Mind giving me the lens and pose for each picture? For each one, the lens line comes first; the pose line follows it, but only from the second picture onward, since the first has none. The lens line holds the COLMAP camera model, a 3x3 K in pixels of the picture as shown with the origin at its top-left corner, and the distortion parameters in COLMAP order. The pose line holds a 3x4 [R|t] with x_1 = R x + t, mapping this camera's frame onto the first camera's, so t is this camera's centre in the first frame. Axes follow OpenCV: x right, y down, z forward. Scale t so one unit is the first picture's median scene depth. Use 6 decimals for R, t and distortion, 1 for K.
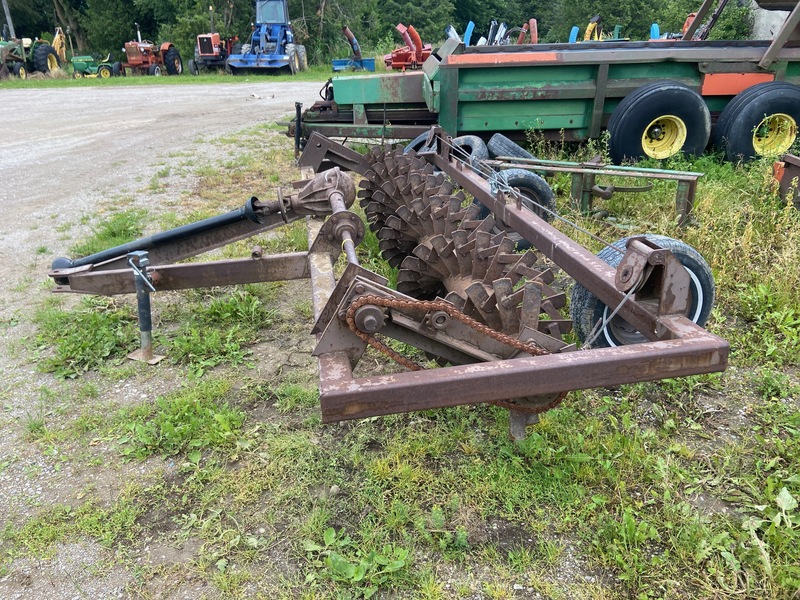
lens RADIAL K [[607.1, 0, 396.7], [0, 607.1, 301.7], [0, 0, 1]] dist [0.146569, -0.172508]
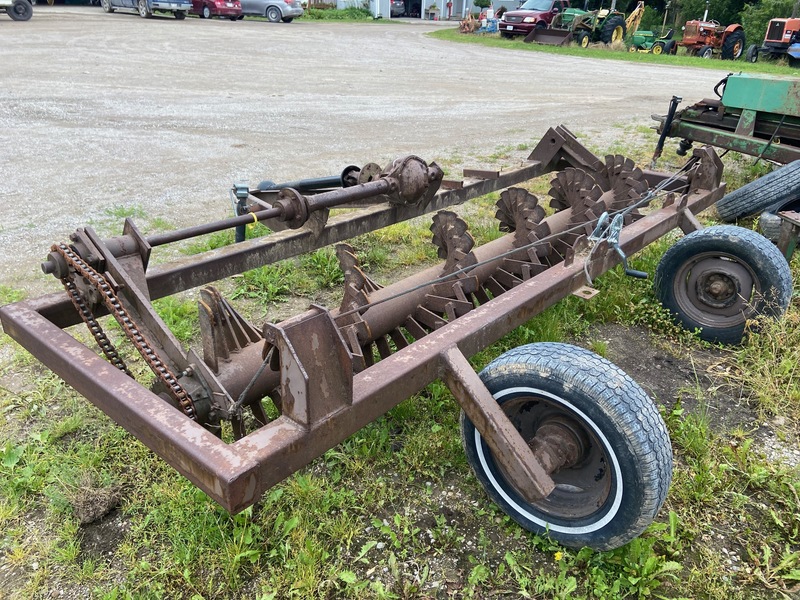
lens RADIAL K [[607.1, 0, 396.7], [0, 607.1, 301.7], [0, 0, 1]] dist [0.146569, -0.172508]
pose [[0.648992, 0.378645, -0.659876, 0.267386], [-0.358075, 0.917301, 0.174189, -0.075078], [0.671261, 0.123238, 0.730904, 0.145140]]
